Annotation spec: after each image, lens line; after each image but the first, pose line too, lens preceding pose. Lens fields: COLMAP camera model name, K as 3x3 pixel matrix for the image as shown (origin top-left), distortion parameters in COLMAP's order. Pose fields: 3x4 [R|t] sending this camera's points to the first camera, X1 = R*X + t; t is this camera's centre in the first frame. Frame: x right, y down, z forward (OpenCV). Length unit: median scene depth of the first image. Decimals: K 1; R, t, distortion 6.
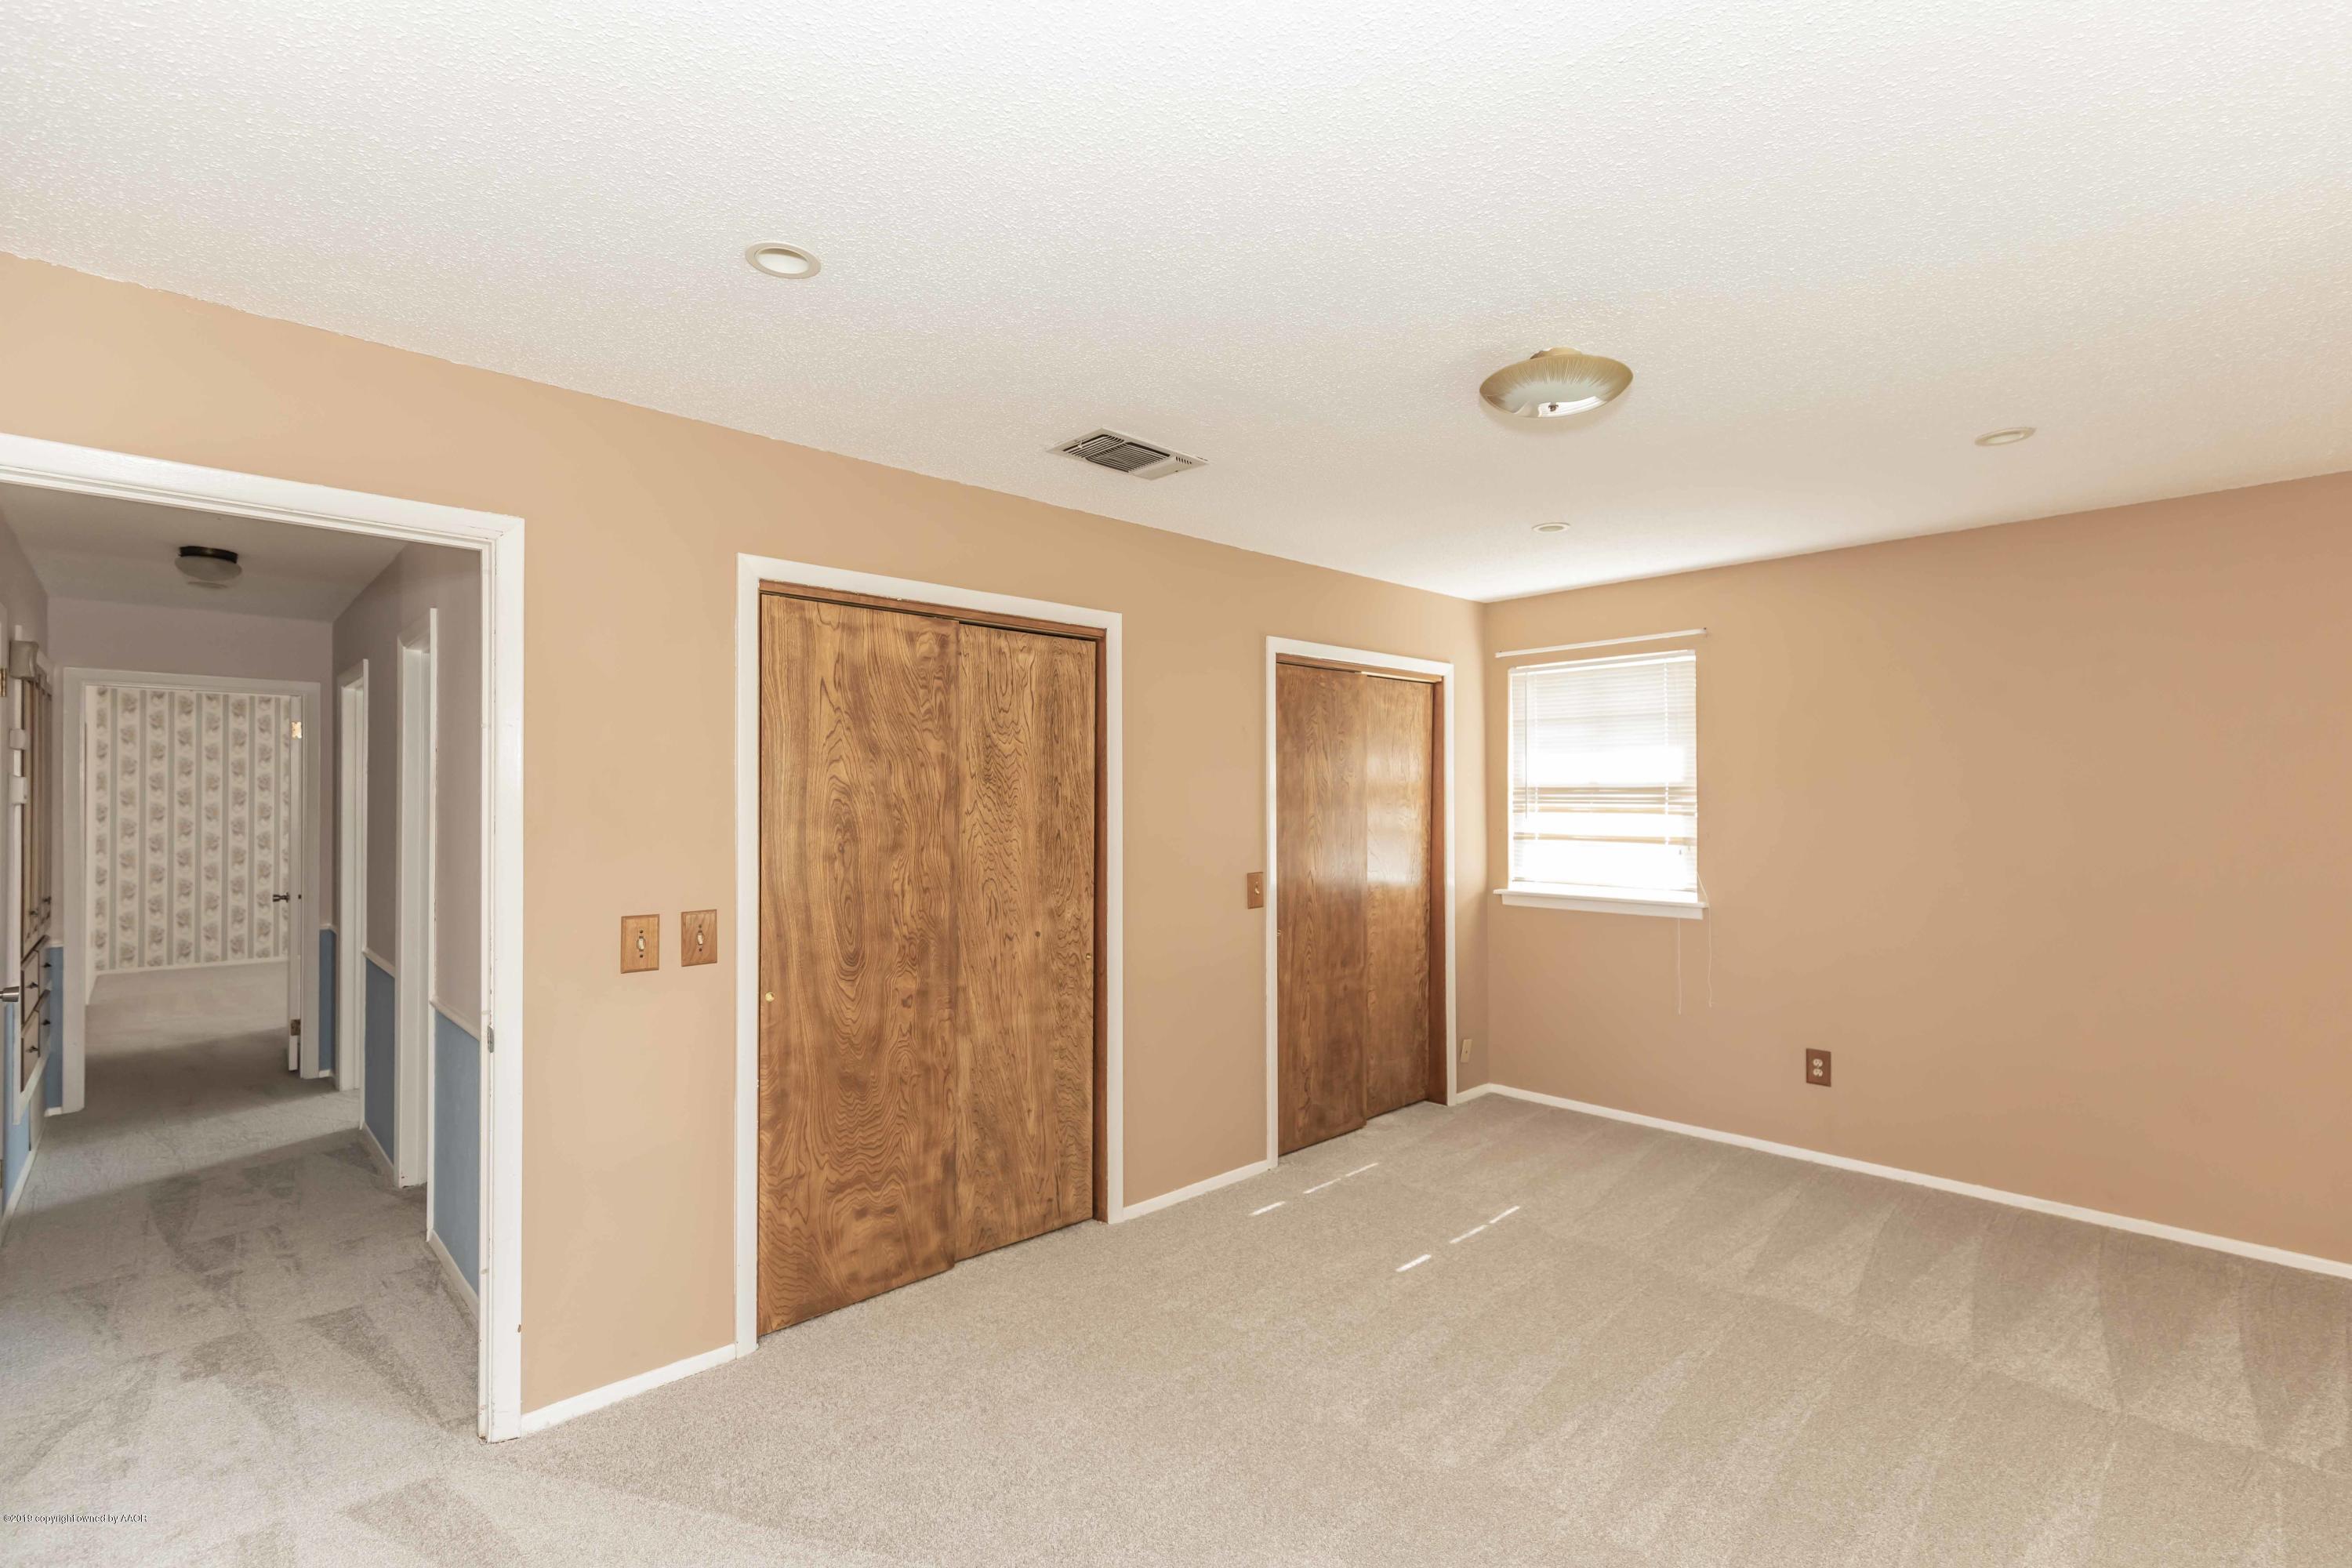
lens RADIAL K [[1046.0, 0, 1176.0], [0, 1046.0, 813.4], [0, 0, 1]] dist [0.002786, 0.000447]
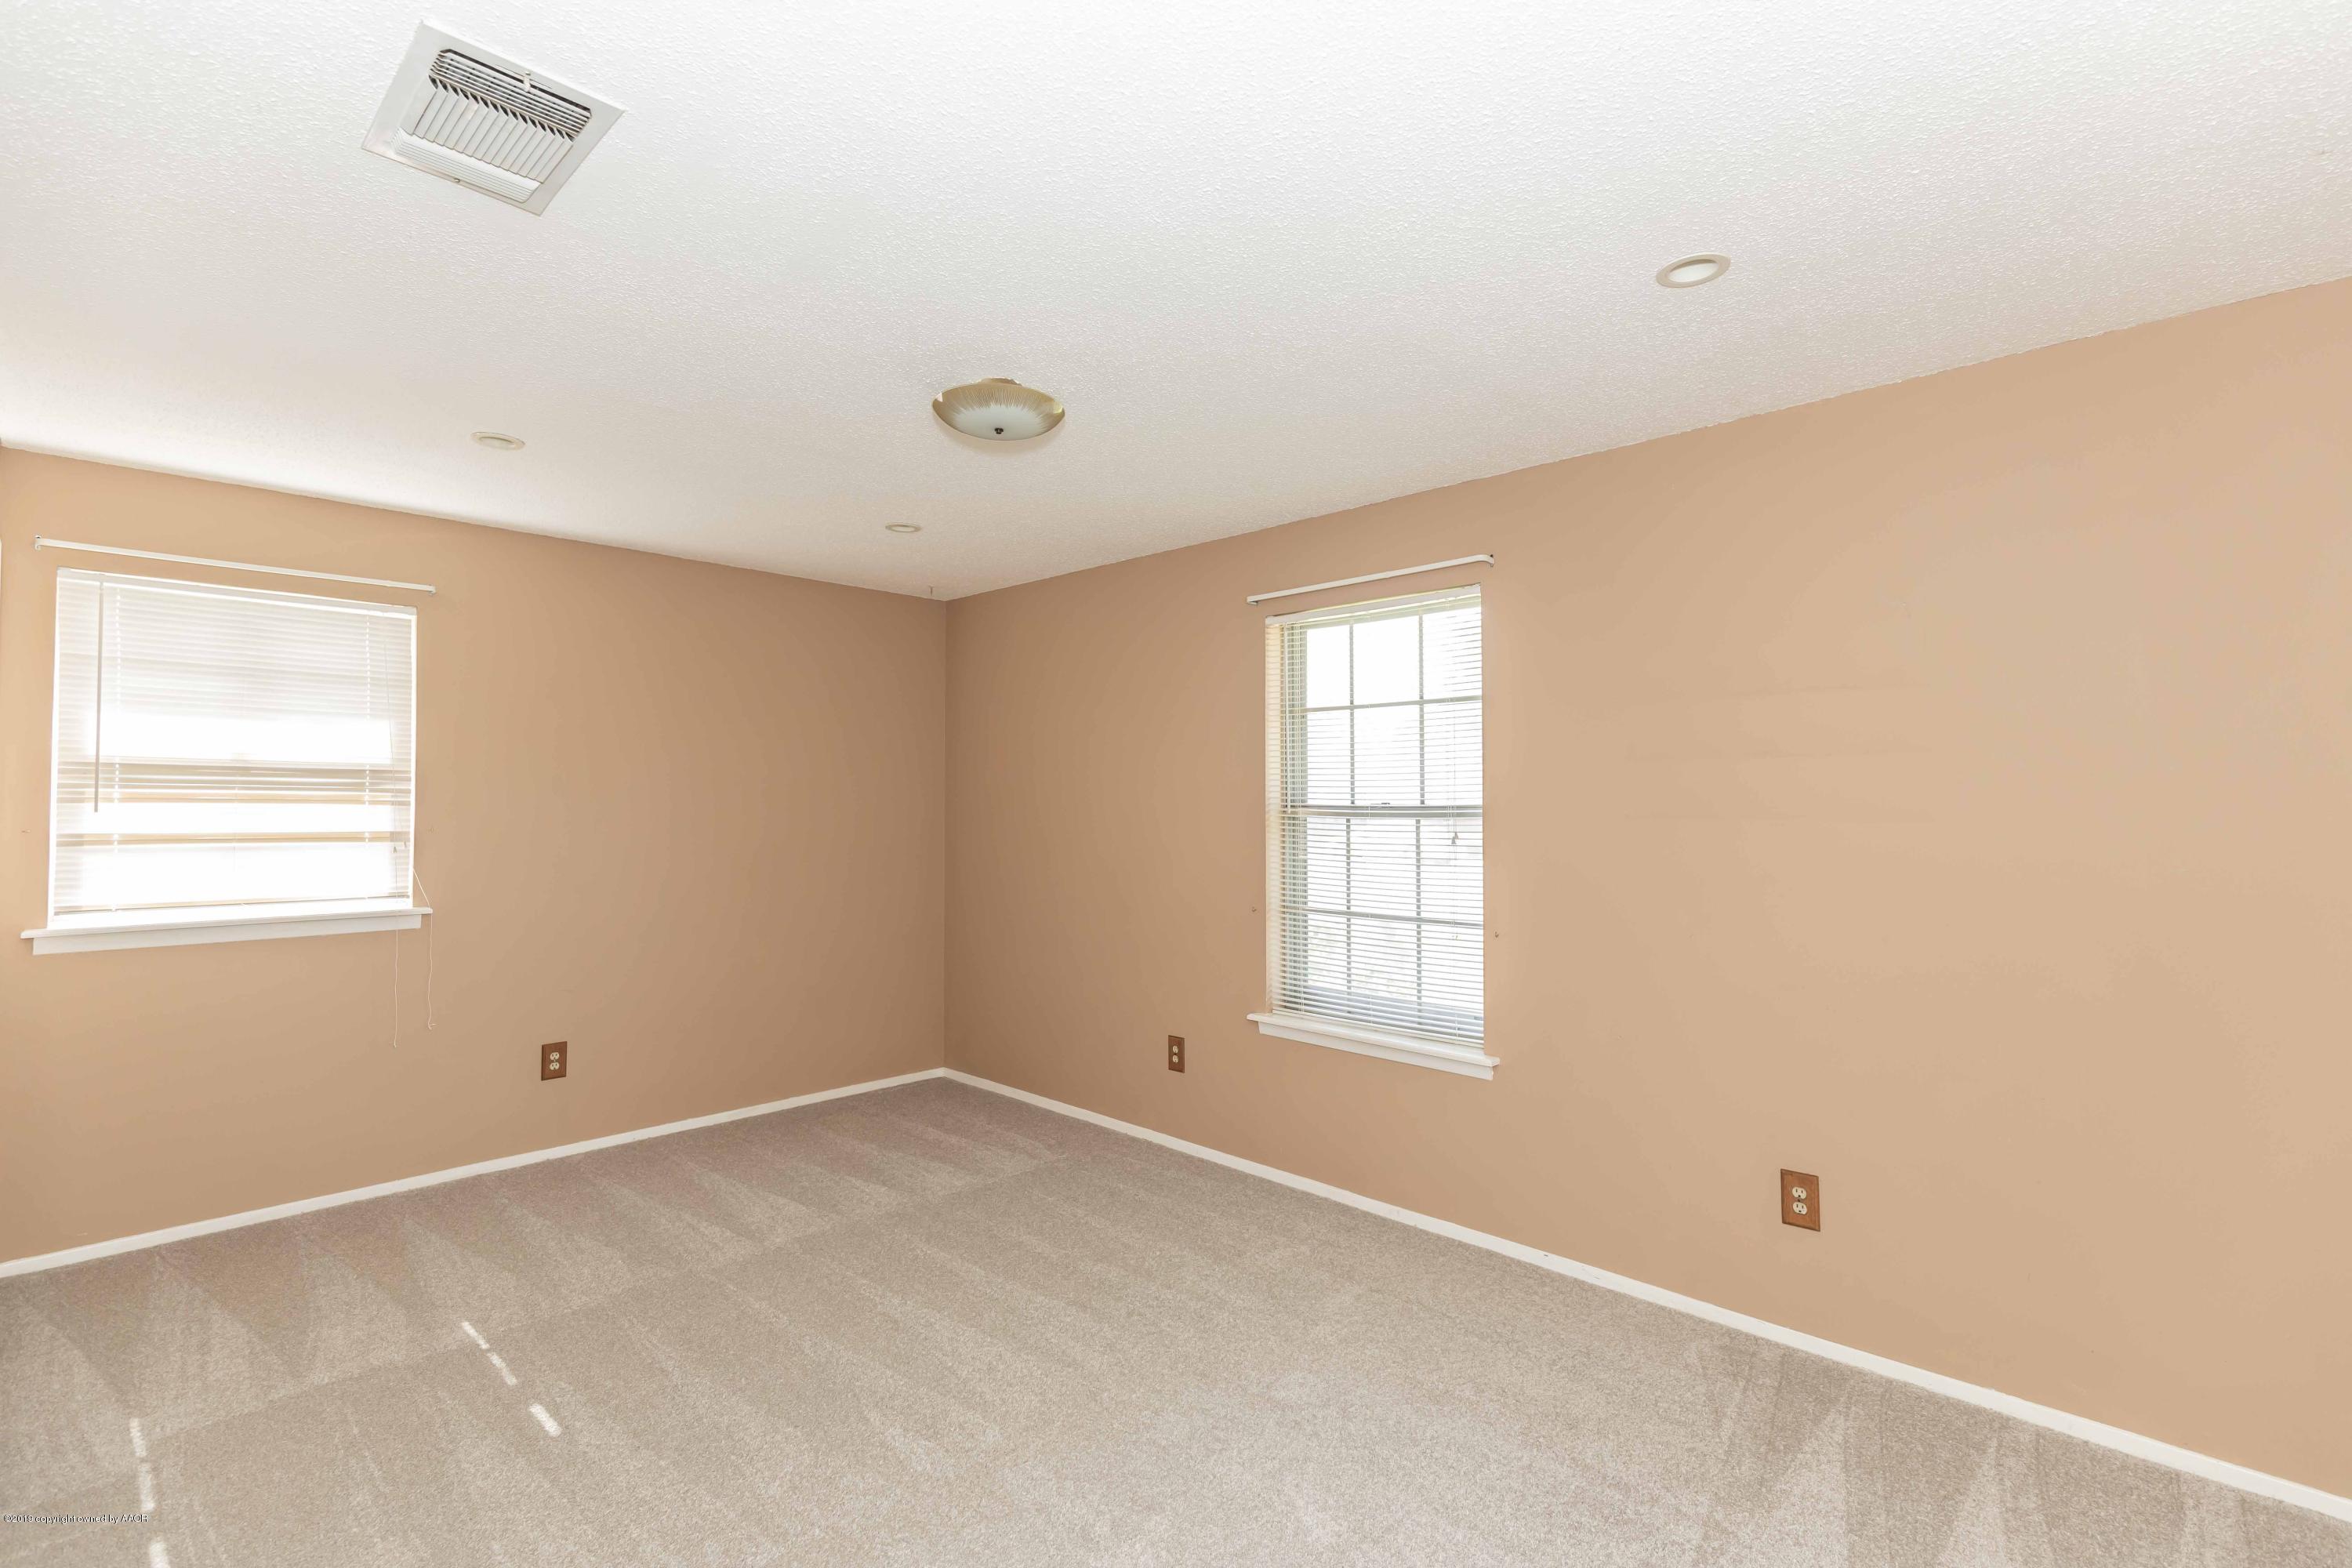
lens RADIAL K [[1074.7, 0, 1181.7], [0, 1074.7, 778.1], [0, 0, 1]] dist [0.008790, -0.001375]
pose [[-0.043528, 0.019427, 0.998863, -0.387872], [0.002632, 0.999810, -0.019330, -0.001310], [-0.999049, 0.001788, -0.043571, 0.415462]]
